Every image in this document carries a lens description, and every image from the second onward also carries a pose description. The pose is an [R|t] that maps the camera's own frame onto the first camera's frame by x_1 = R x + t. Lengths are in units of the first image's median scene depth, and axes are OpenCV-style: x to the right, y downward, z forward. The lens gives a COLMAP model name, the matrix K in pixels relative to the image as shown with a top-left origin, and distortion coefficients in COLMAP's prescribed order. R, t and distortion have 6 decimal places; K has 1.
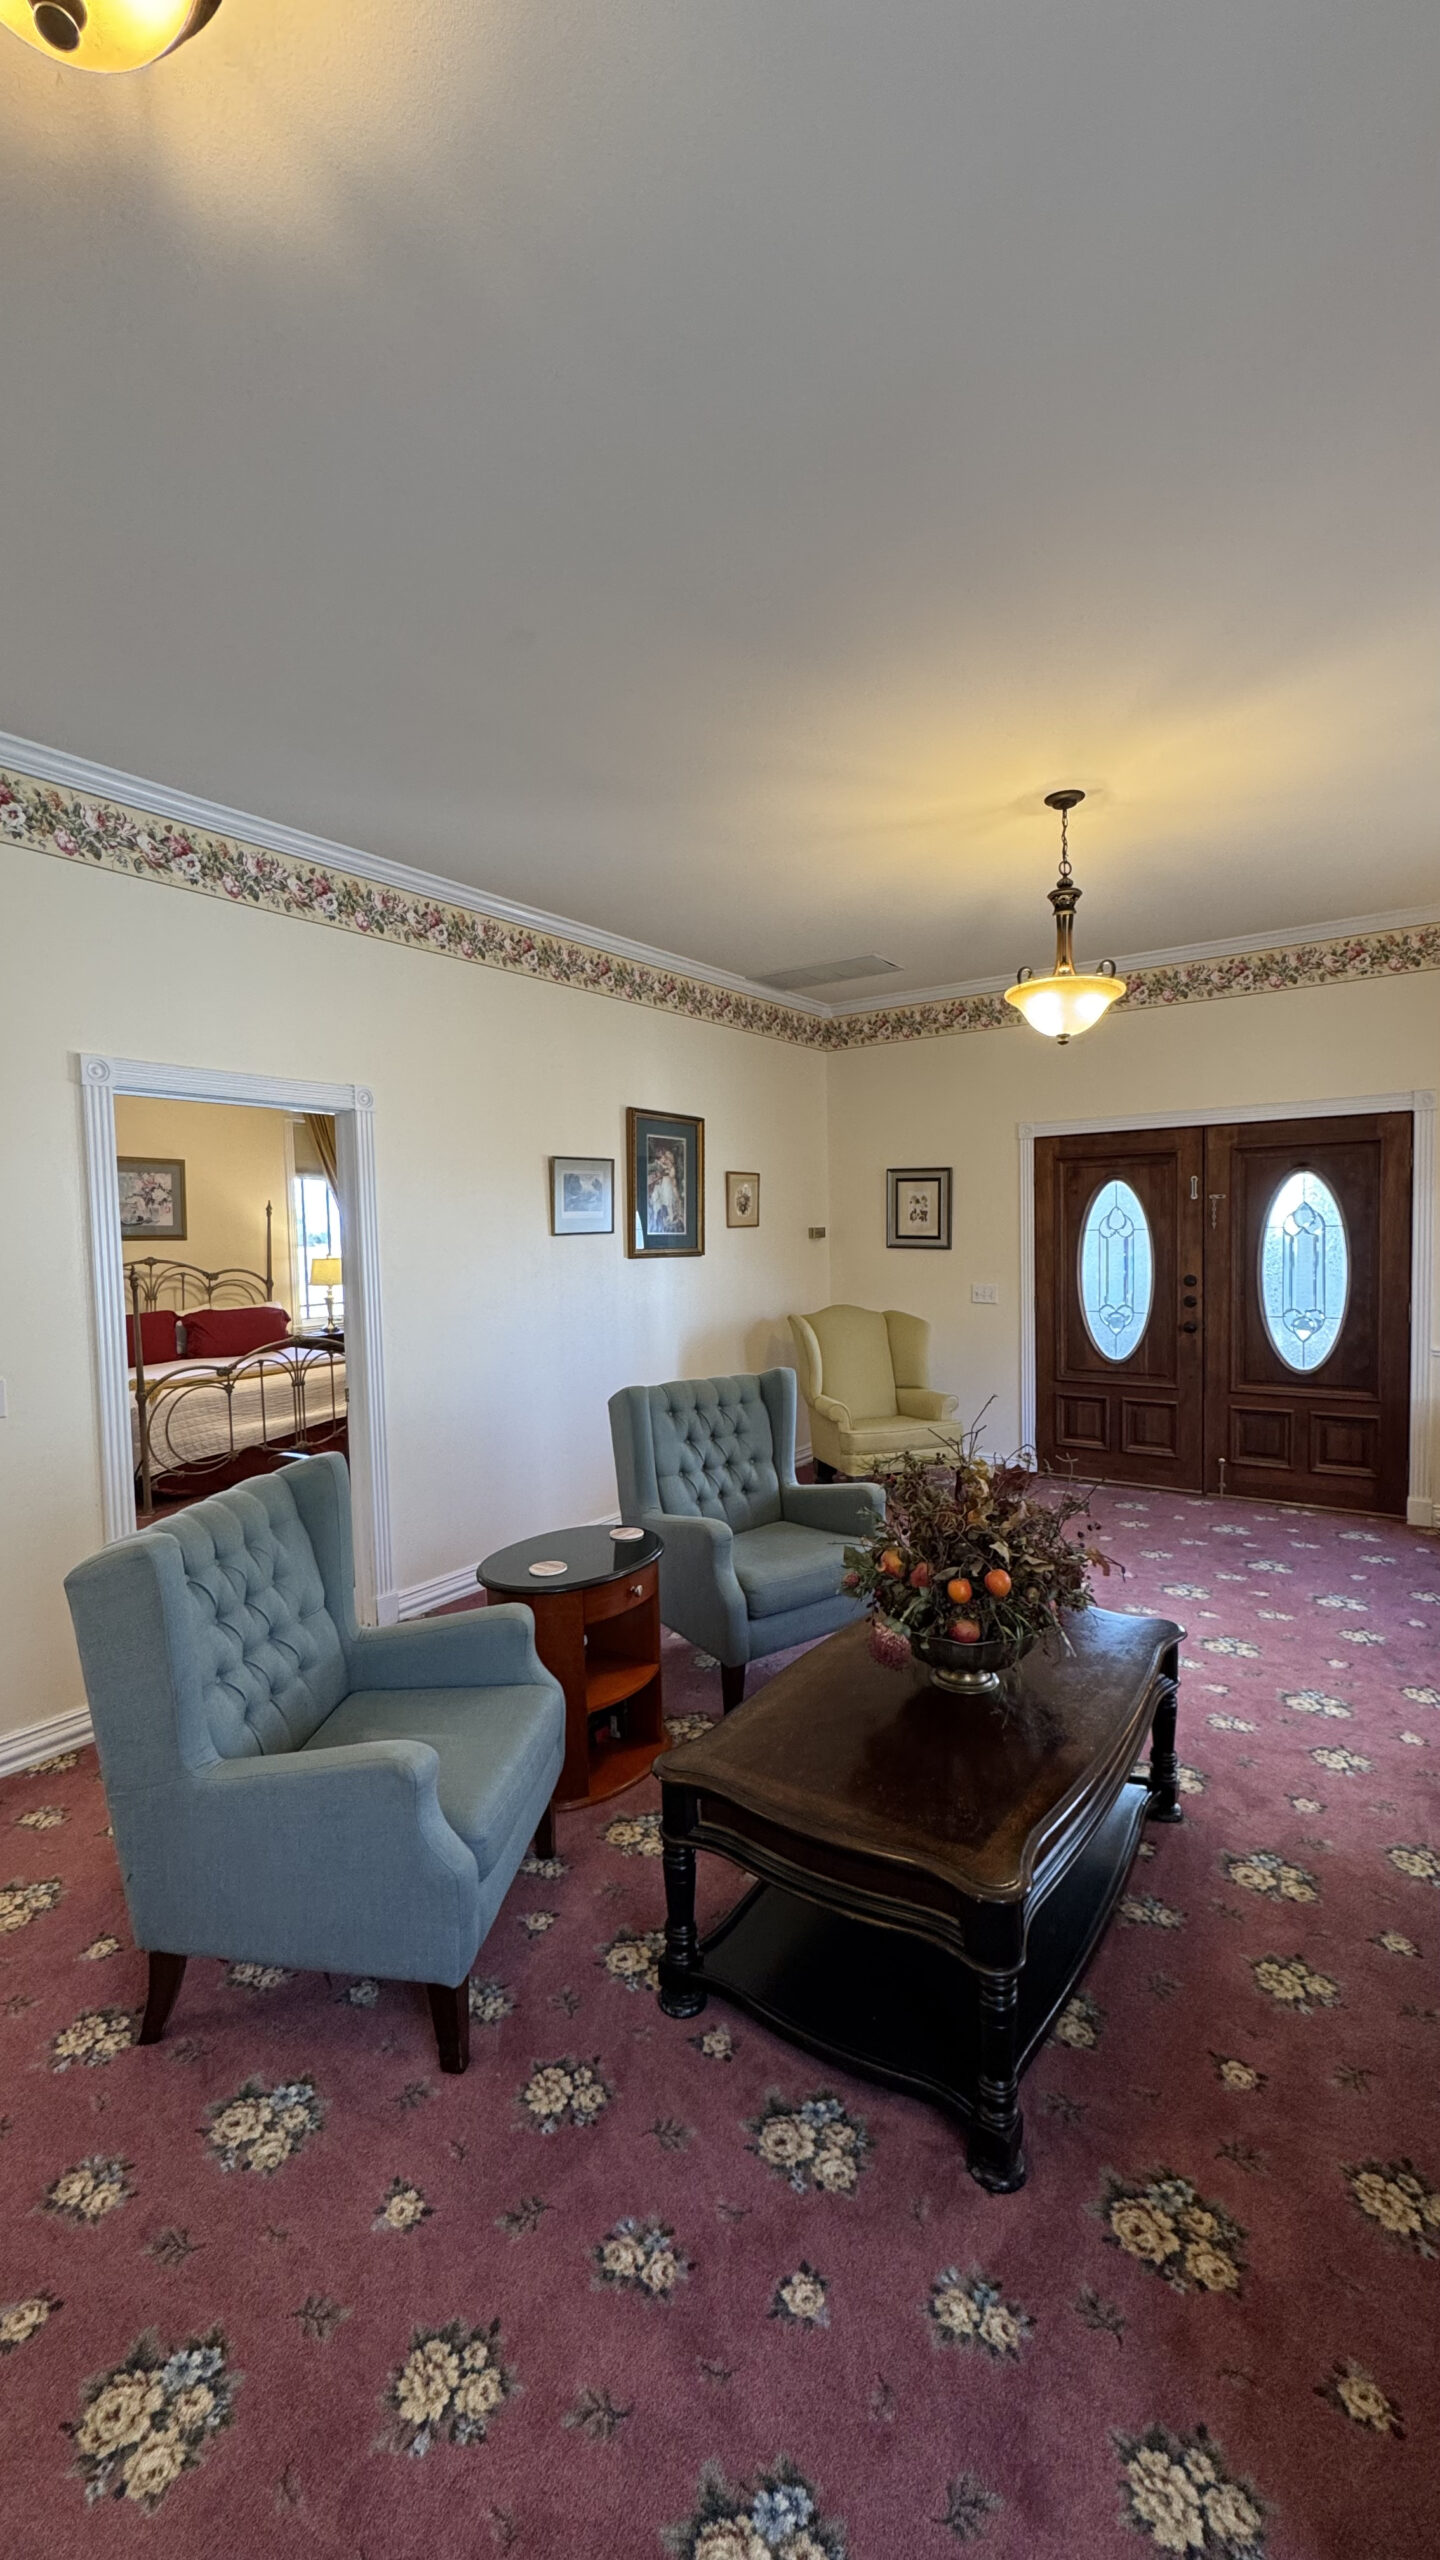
lens RADIAL K [[1024.5, 0, 724.8], [0, 1024.5, 1317.4], [0, 0, 1]] dist [-0.011294, 0.003429]
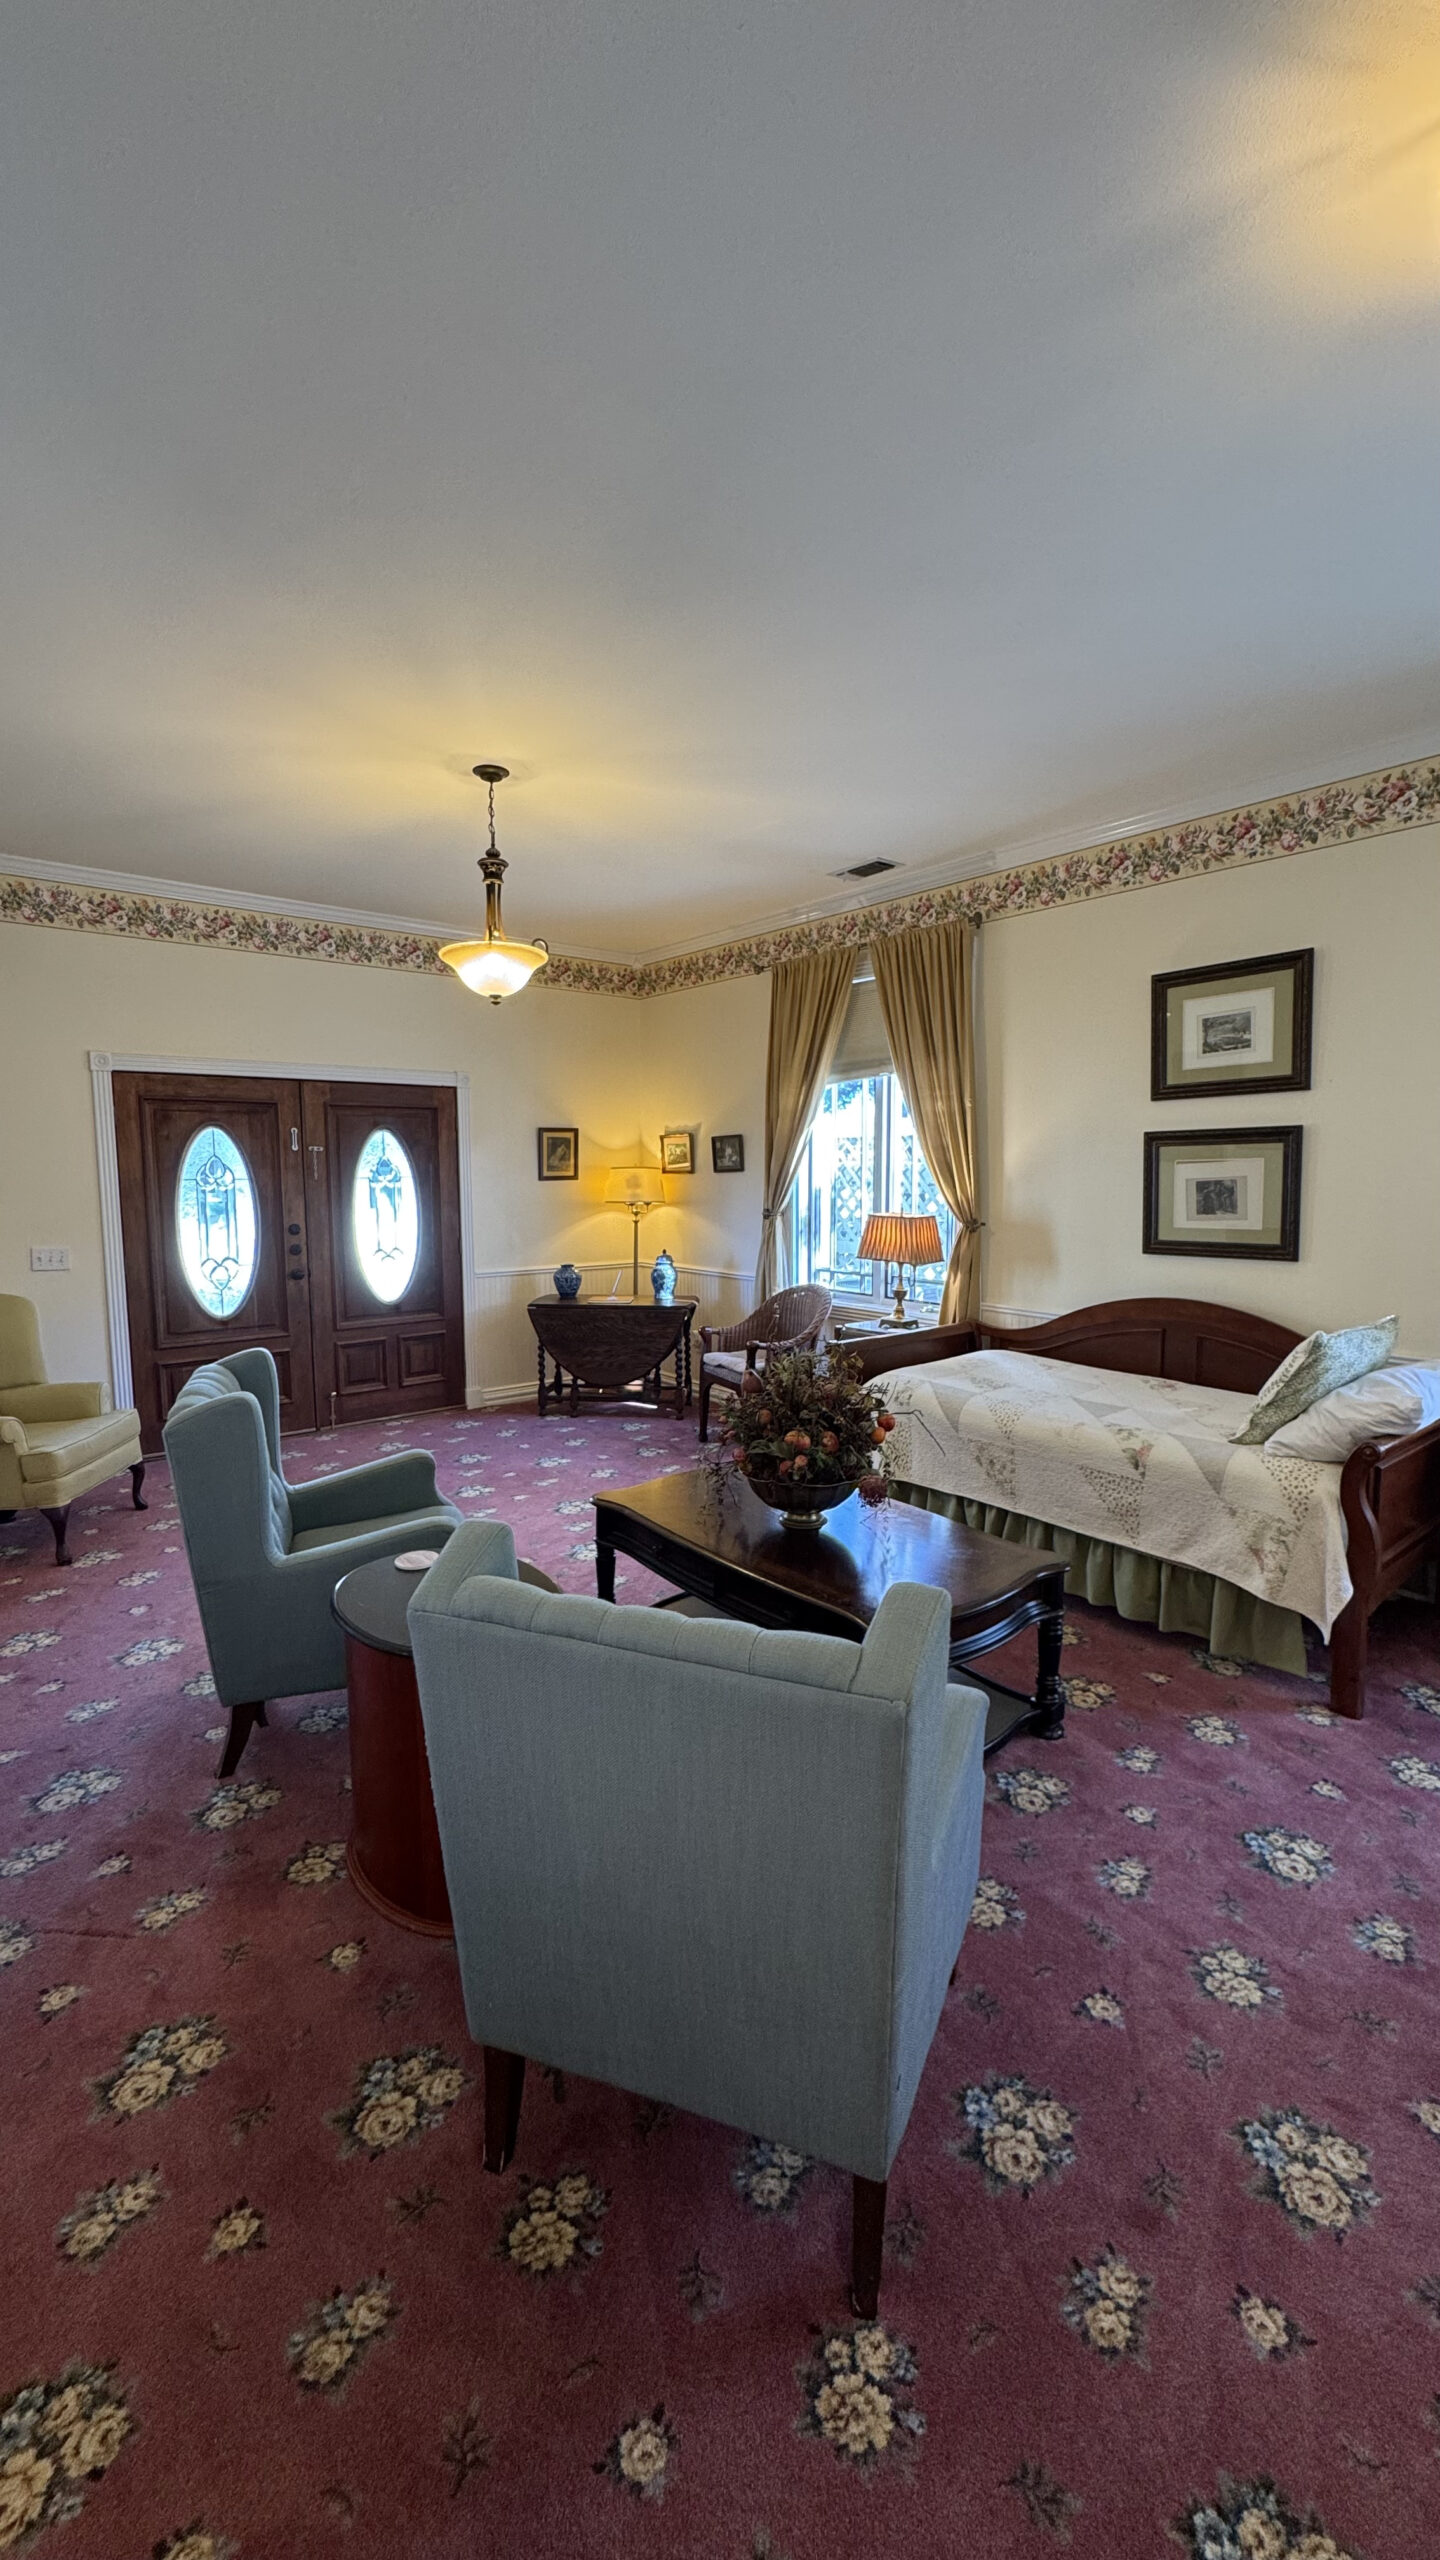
lens RADIAL K [[1034.7, 0, 719.3], [0, 1034.7, 1289.2], [0, 0, 1]] dist [-0.001174, -0.000370]
pose [[0.253746, -0.097004, 0.962394, -1.024938], [0.085420, 0.993319, 0.077599, -0.045957], [-0.963492, 0.062517, 0.260337, 0.734510]]
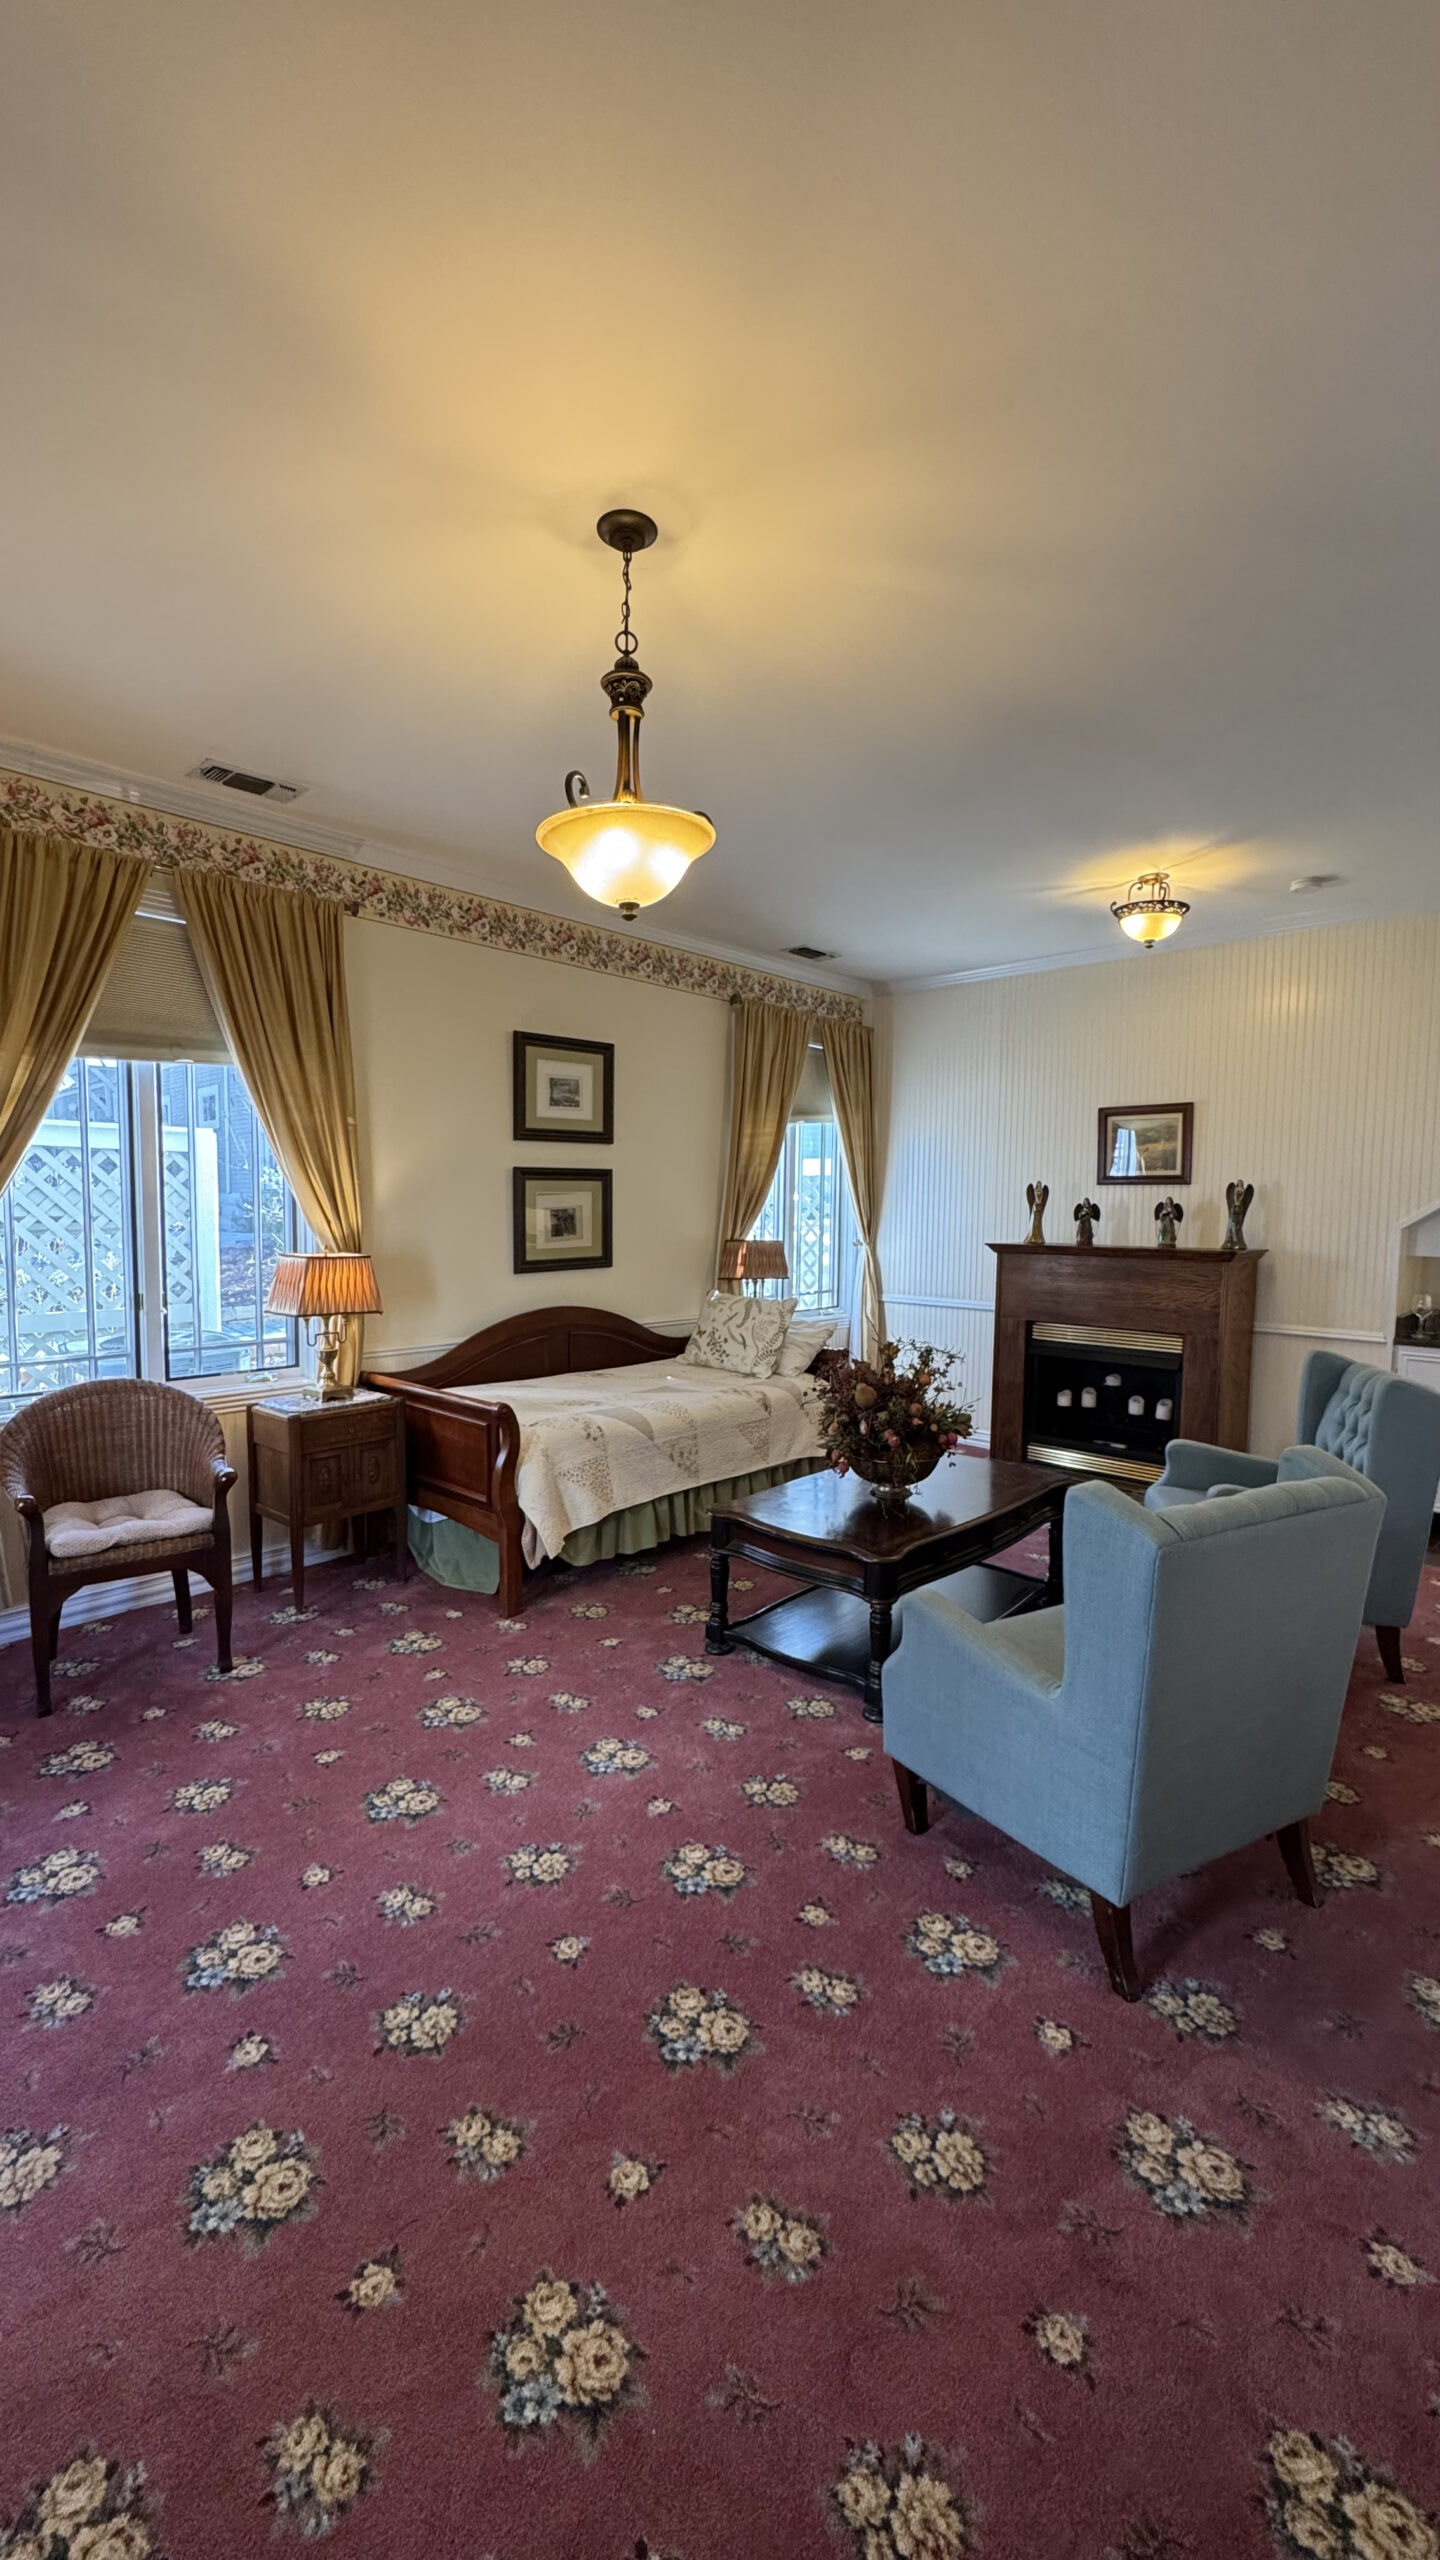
lens RADIAL K [[1044.2, 0, 719.9], [0, 1044.2, 1277.2], [0, 0, 1]] dist [0.050900, -0.006674]
pose [[-0.992263, -0.000815, 0.124148, -0.722038], [0.019413, 0.986659, 0.161637, -0.088440], [-0.122624, 0.162796, -0.979010, 1.145805]]
